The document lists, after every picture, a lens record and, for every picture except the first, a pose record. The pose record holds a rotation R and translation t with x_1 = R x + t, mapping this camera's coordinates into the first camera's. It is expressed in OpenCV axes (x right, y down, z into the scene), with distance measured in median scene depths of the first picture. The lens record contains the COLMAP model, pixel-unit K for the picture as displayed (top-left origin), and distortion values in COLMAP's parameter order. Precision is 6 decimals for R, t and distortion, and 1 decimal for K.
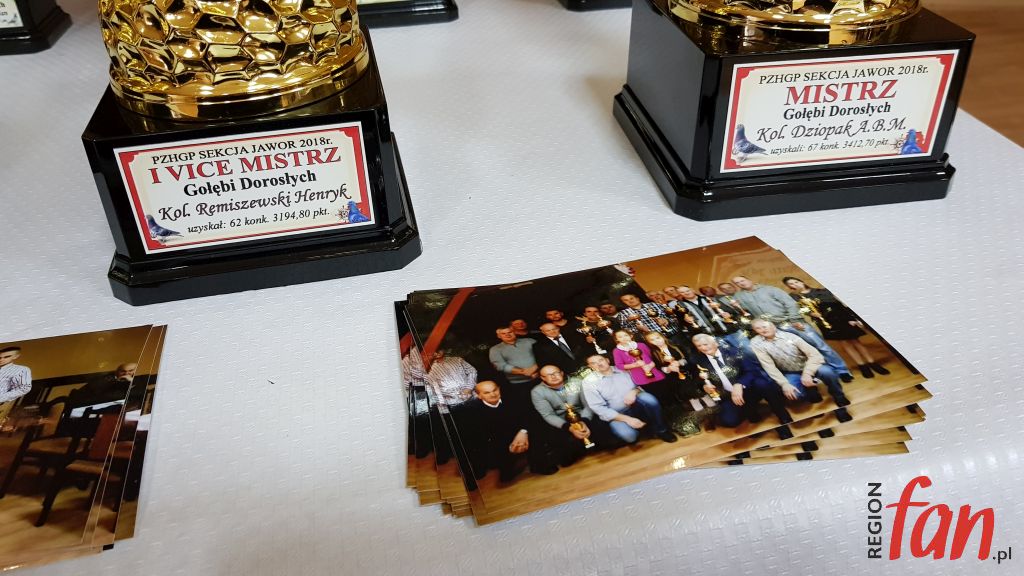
lens RADIAL K [[809.4, 0, 510.4], [0, 809.4, 287.5], [0, 0, 1]] dist [-0.001178, -0.004913]
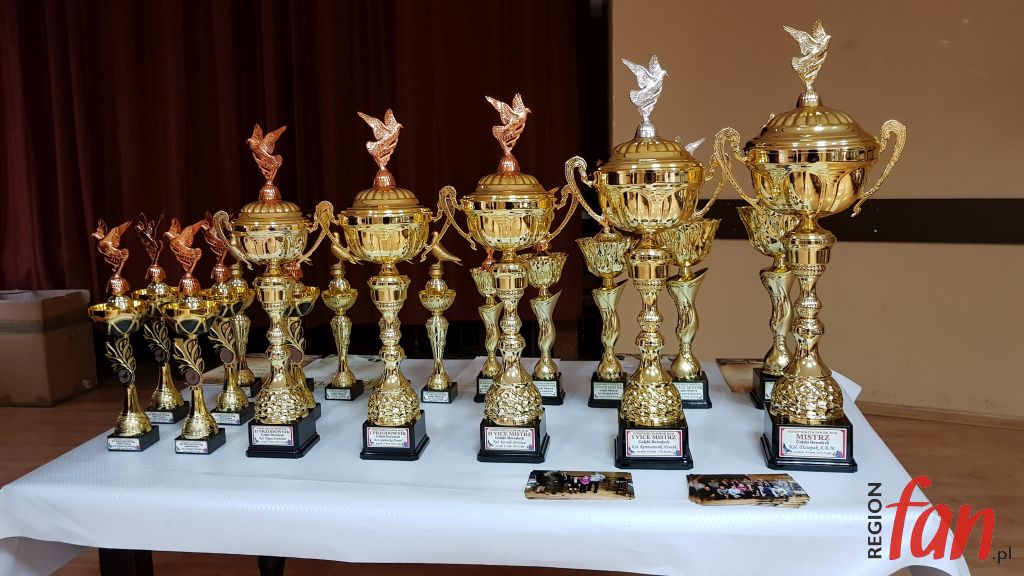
lens RADIAL K [[809.4, 0, 511.2], [0, 809.4, 286.1], [0, 0, 1]] dist [-0.001178, -0.004913]
pose [[0.947442, 0.042933, -0.317034, 0.283385], [-0.176709, 0.896304, -0.406710, 1.013452], [0.266697, 0.441357, 0.856783, -3.243744]]
